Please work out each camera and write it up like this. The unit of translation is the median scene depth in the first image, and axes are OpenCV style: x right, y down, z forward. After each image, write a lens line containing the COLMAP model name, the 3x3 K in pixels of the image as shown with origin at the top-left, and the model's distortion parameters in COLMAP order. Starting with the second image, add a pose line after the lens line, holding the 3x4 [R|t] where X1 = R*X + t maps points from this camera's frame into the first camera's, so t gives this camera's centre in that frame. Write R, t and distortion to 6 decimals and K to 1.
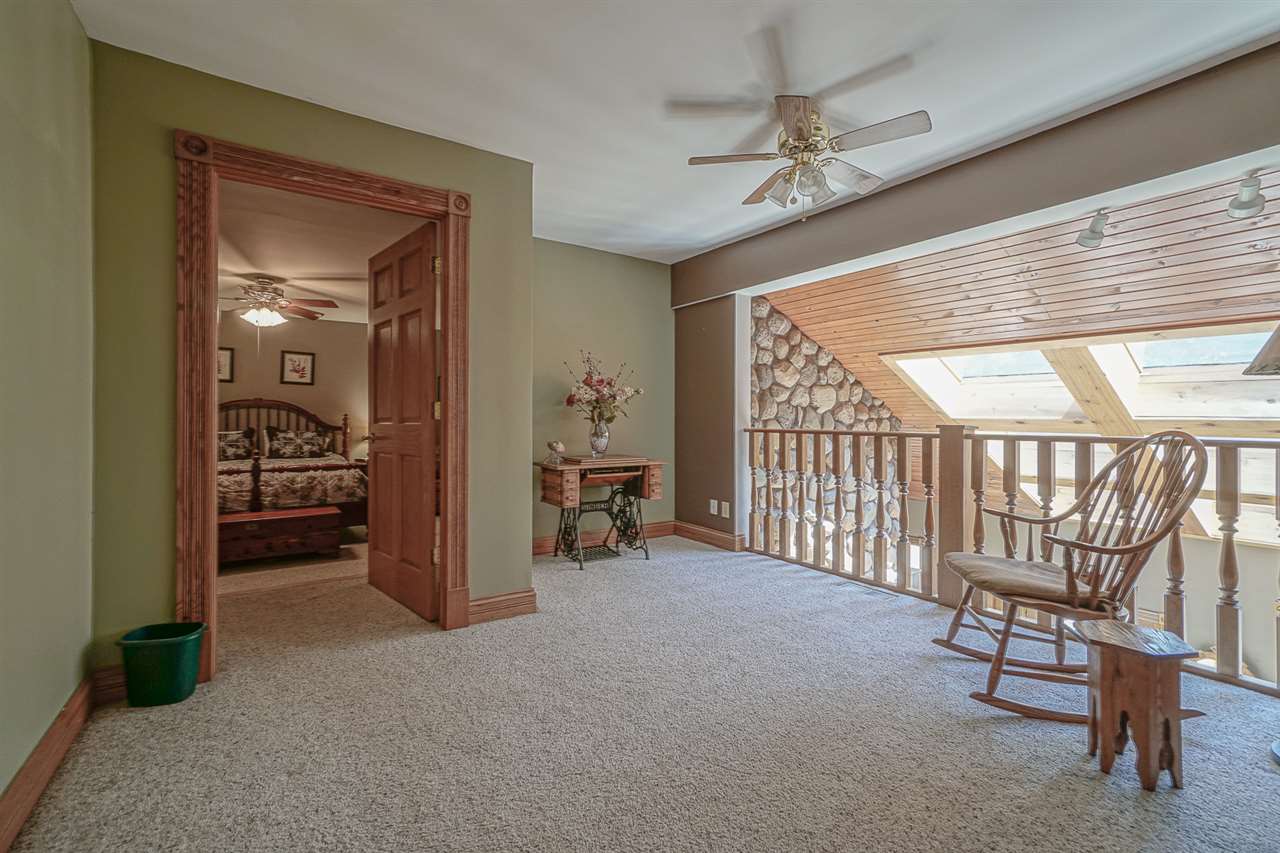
lens RADIAL K [[551.2, 0, 635.9], [0, 551.2, 419.6], [0, 0, 1]] dist [-0.000387, -0.000026]
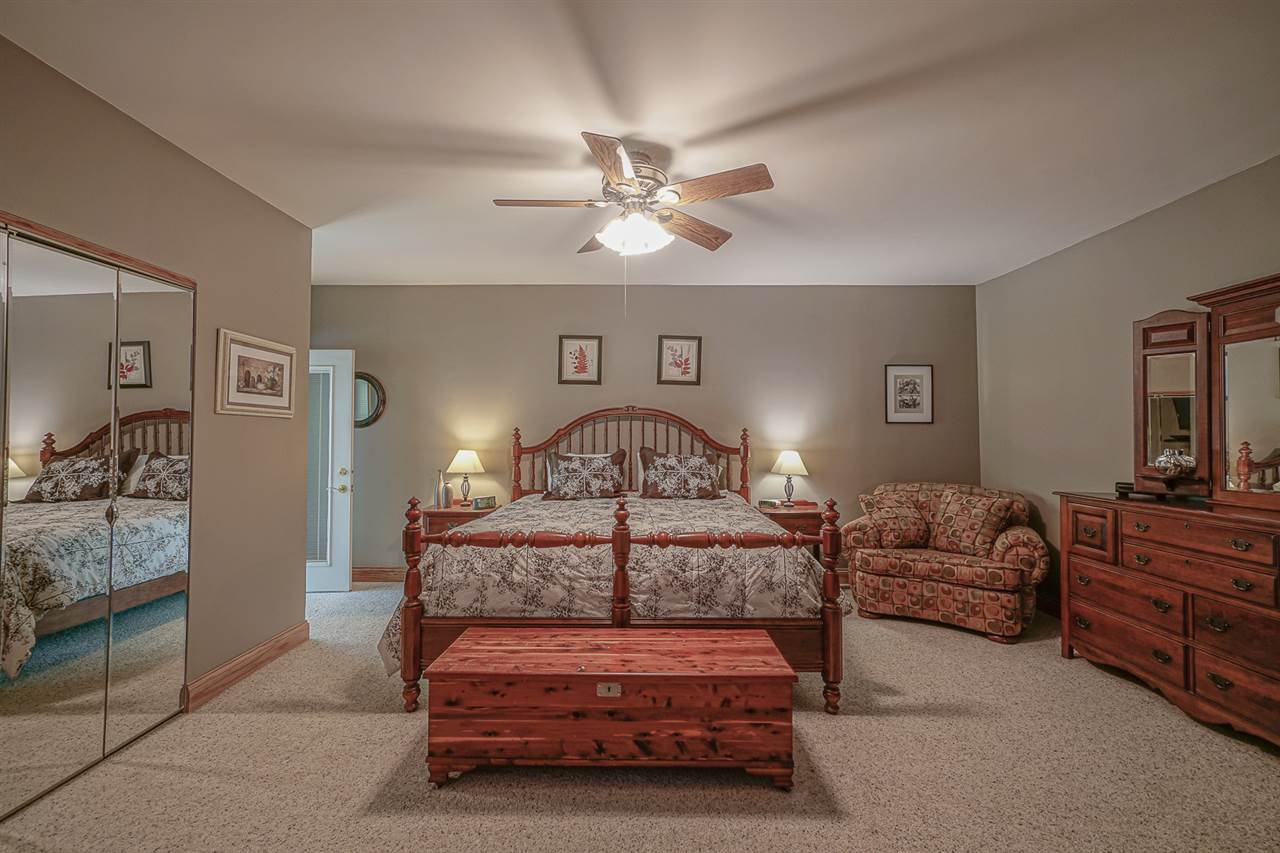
lens RADIAL K [[551.2, 0, 639.9], [0, 551.2, 426.5], [0, 0, 1]] dist [-0.000387, -0.000026]
pose [[0.828032, -0.009820, -0.560595, -0.301129], [0.001240, 0.999876, -0.015683, -0.002421], [0.560680, 0.012291, 0.827942, 0.454137]]
